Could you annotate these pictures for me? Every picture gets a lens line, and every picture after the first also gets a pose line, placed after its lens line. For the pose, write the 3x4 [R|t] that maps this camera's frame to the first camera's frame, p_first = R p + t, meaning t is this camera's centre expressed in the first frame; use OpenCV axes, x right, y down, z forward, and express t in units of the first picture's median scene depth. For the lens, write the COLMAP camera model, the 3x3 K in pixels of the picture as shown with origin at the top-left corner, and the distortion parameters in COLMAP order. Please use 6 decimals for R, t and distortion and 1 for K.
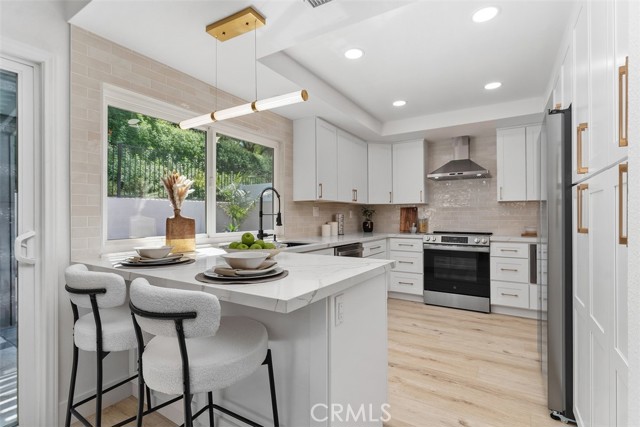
lens RADIAL K [[310.3, 0, 319.9], [0, 310.3, 212.5], [0, 0, 1]] dist [-0.001966, -0.000259]
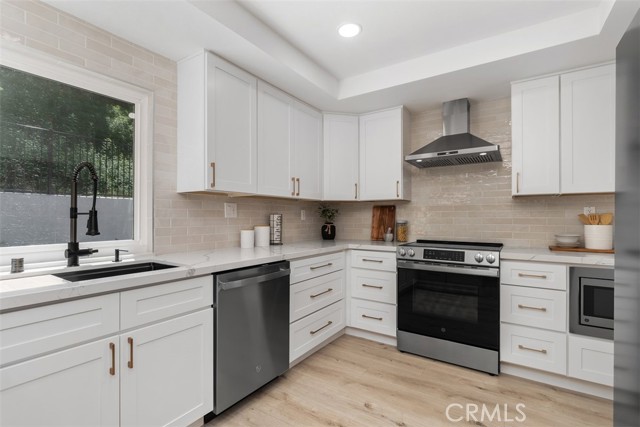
lens RADIAL K [[300.9, 0, 318.7], [0, 300.9, 215.7], [0, 0, 1]] dist [-0.007871, 0.000067]
pose [[0.999495, 0.004289, -0.031473, 0.183233], [-0.004072, 0.999968, 0.006940, 0.002993], [0.031502, -0.006808, 0.999481, 0.350035]]
